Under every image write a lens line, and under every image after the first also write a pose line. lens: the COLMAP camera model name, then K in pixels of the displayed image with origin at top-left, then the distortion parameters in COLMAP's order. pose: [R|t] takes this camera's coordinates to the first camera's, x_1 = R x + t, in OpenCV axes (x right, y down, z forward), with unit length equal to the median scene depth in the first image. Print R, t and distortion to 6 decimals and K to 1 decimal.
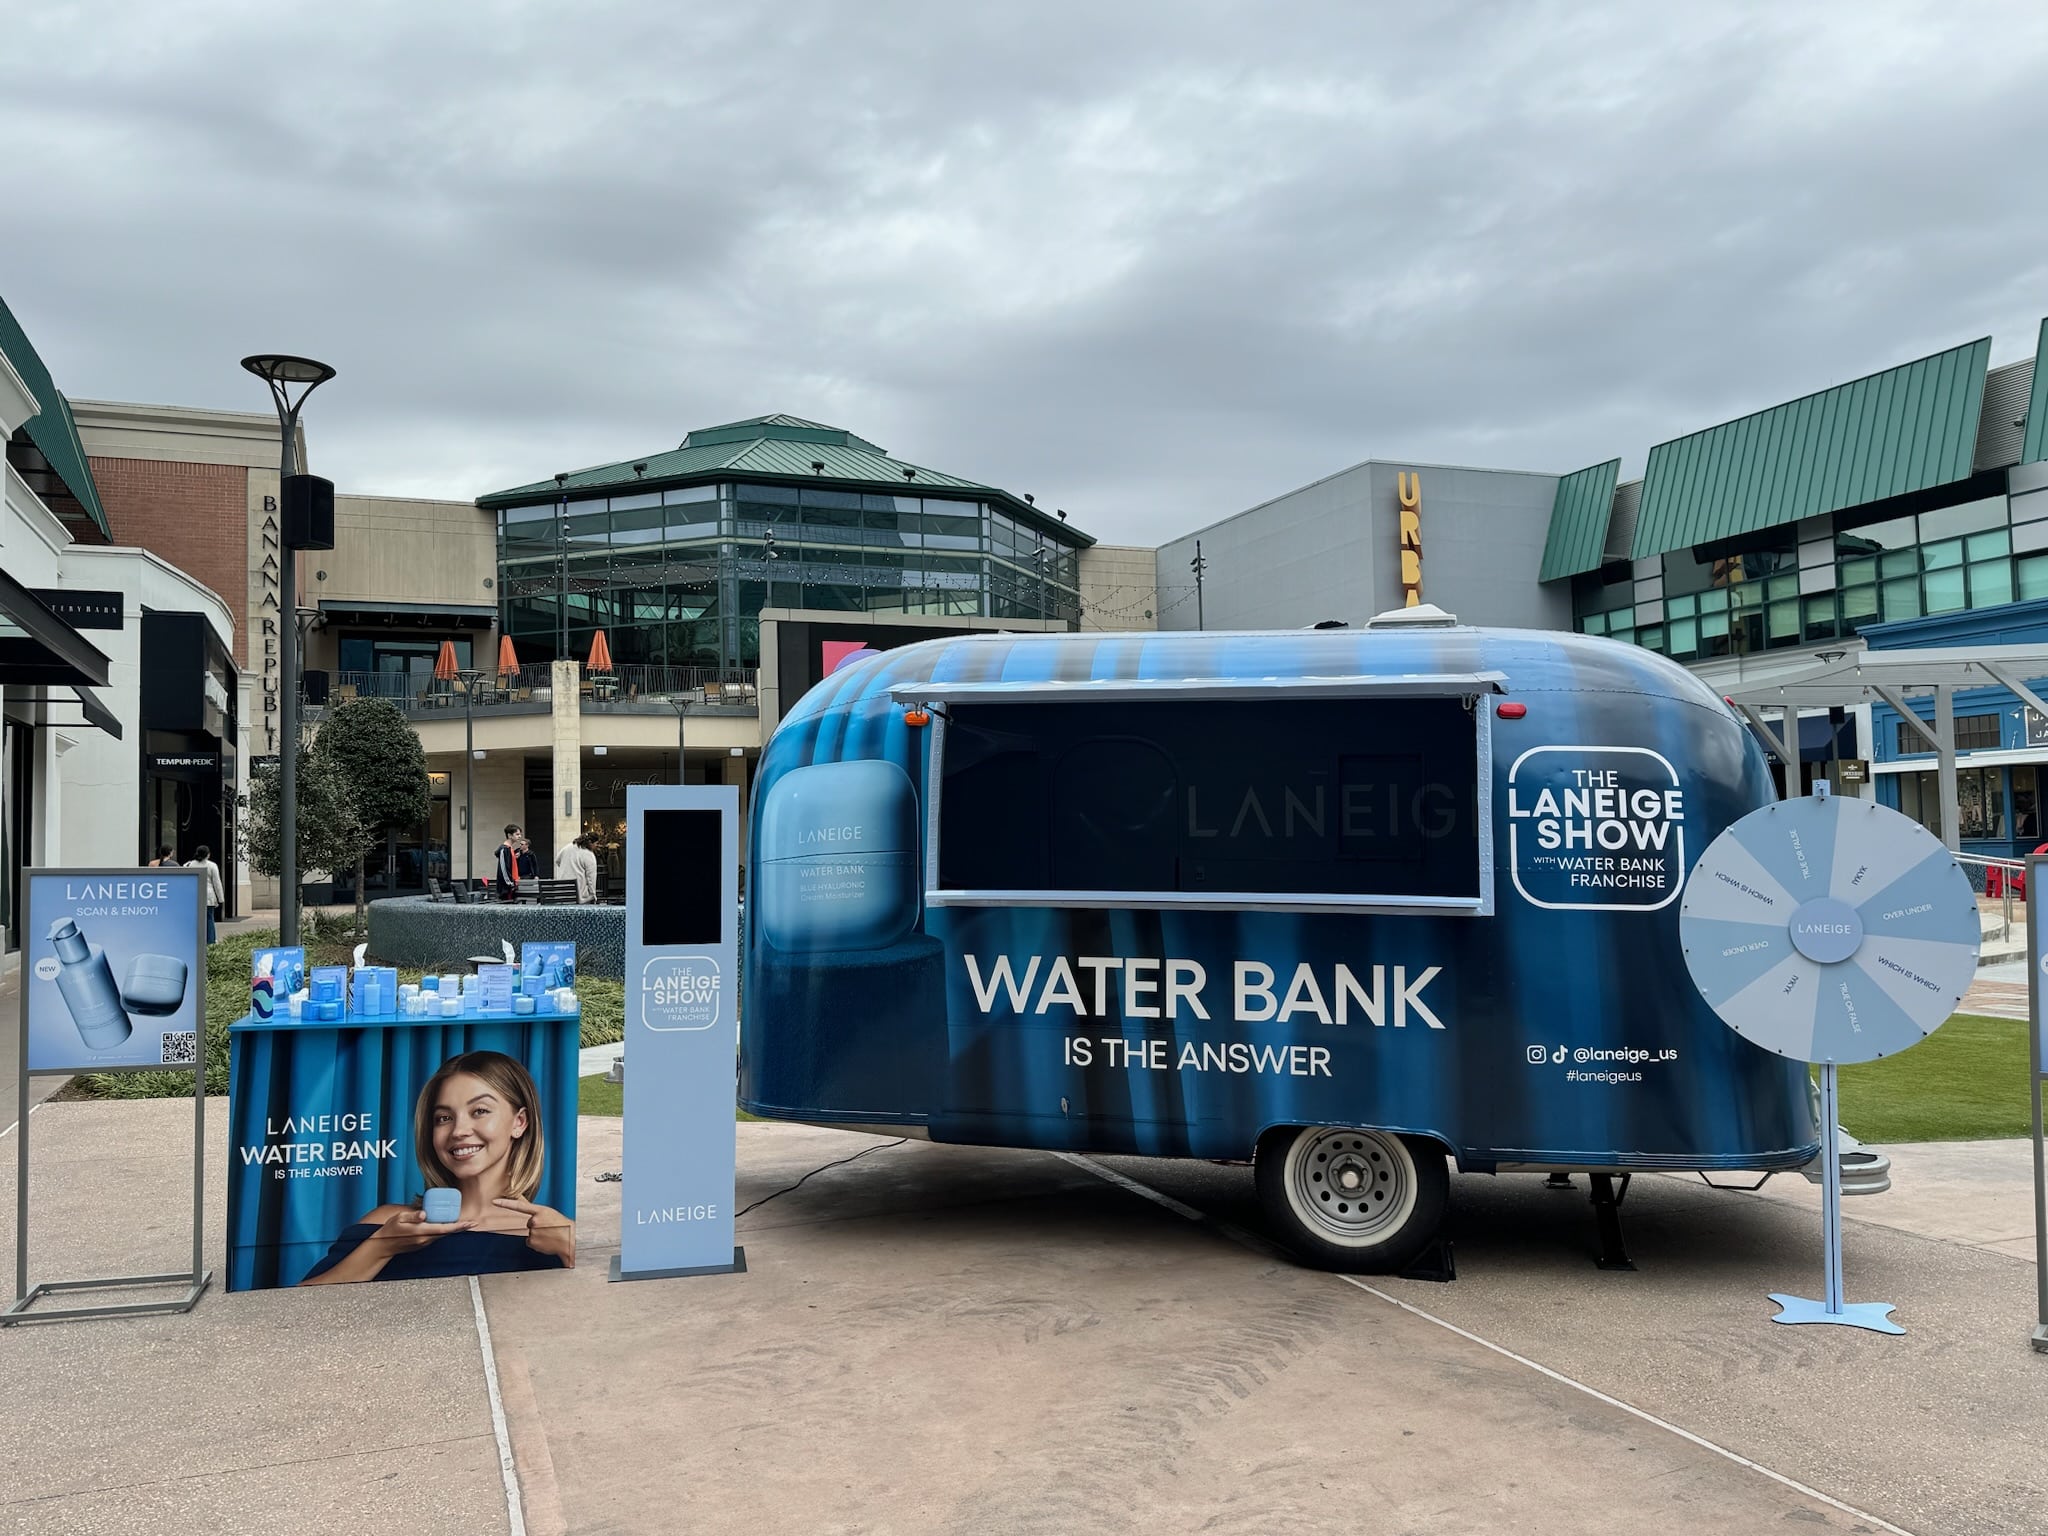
lens RADIAL K [[1565.6, 0, 1032.2], [0, 1565.6, 777.0], [0, 0, 1]] dist [0.183589, -0.370548]
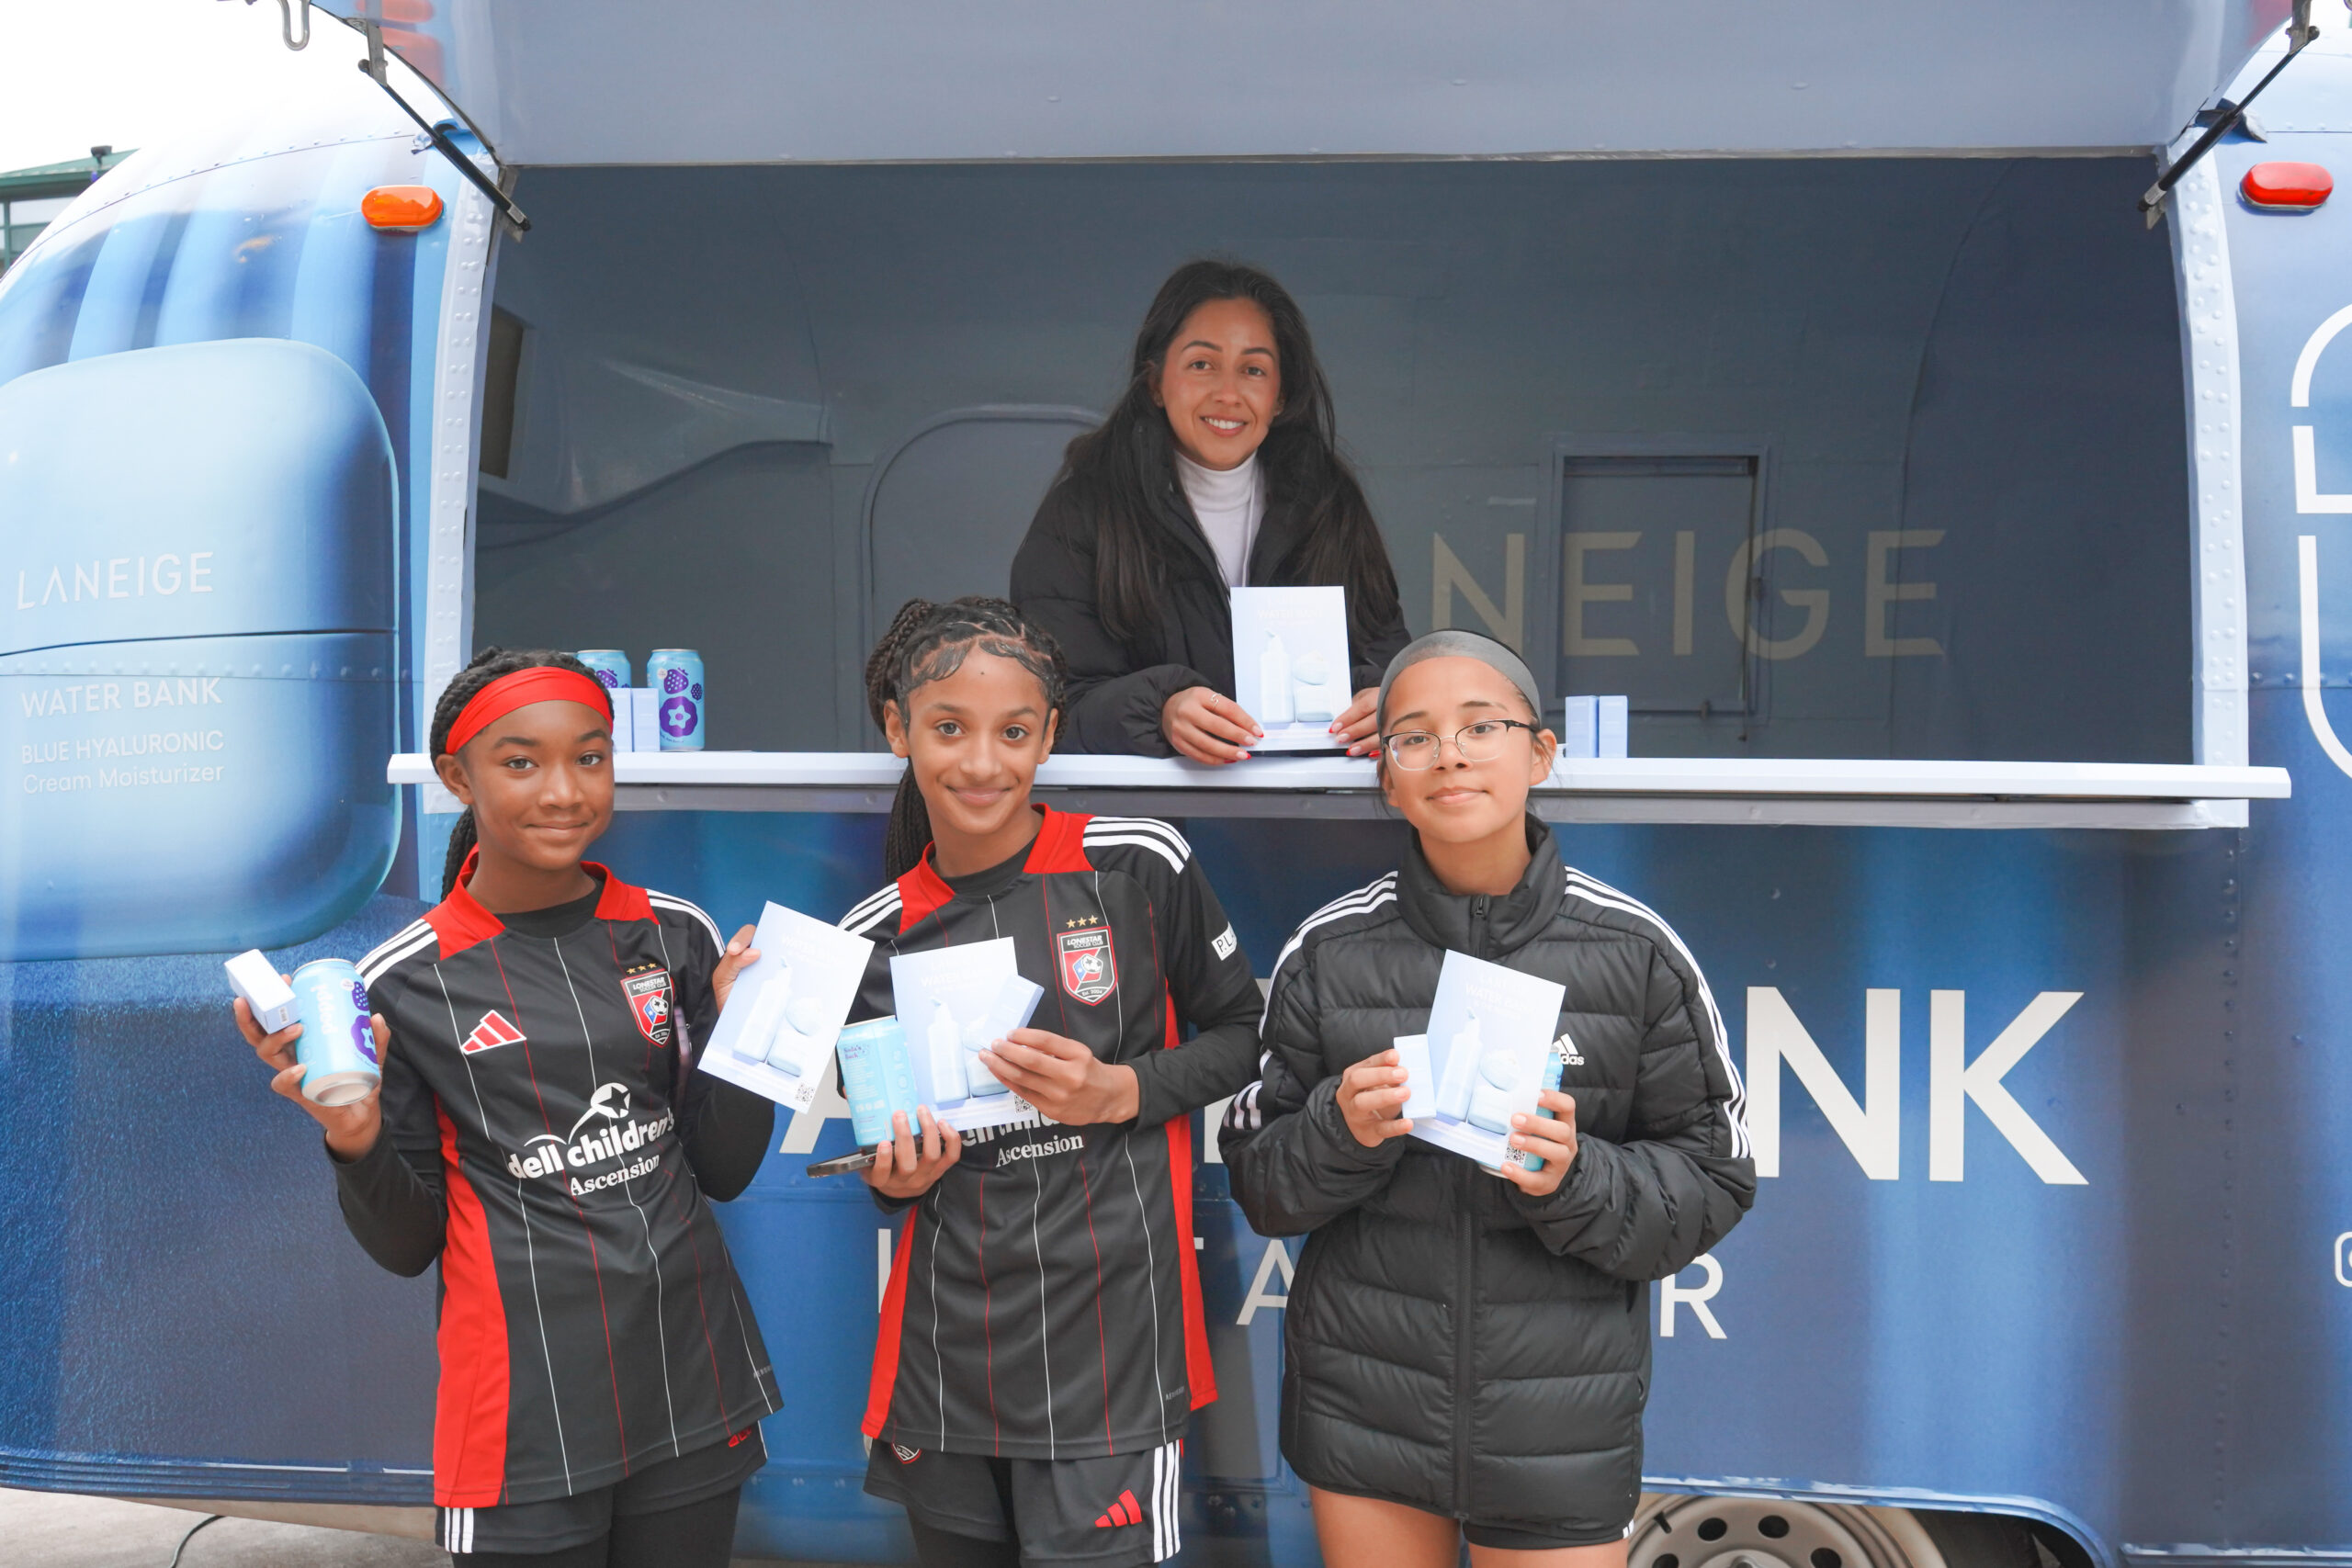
lens RADIAL K [[2207.9, 0, 1213.4], [0, 2207.9, 780.3], [0, 0, 1]] dist [0.012667, 0.015298]
pose [[0.989072, 0.000816, 0.147429, 0.023291], [-0.008580, 0.998608, 0.052037, 0.055664], [-0.147181, -0.052733, 0.987703, 0.582183]]
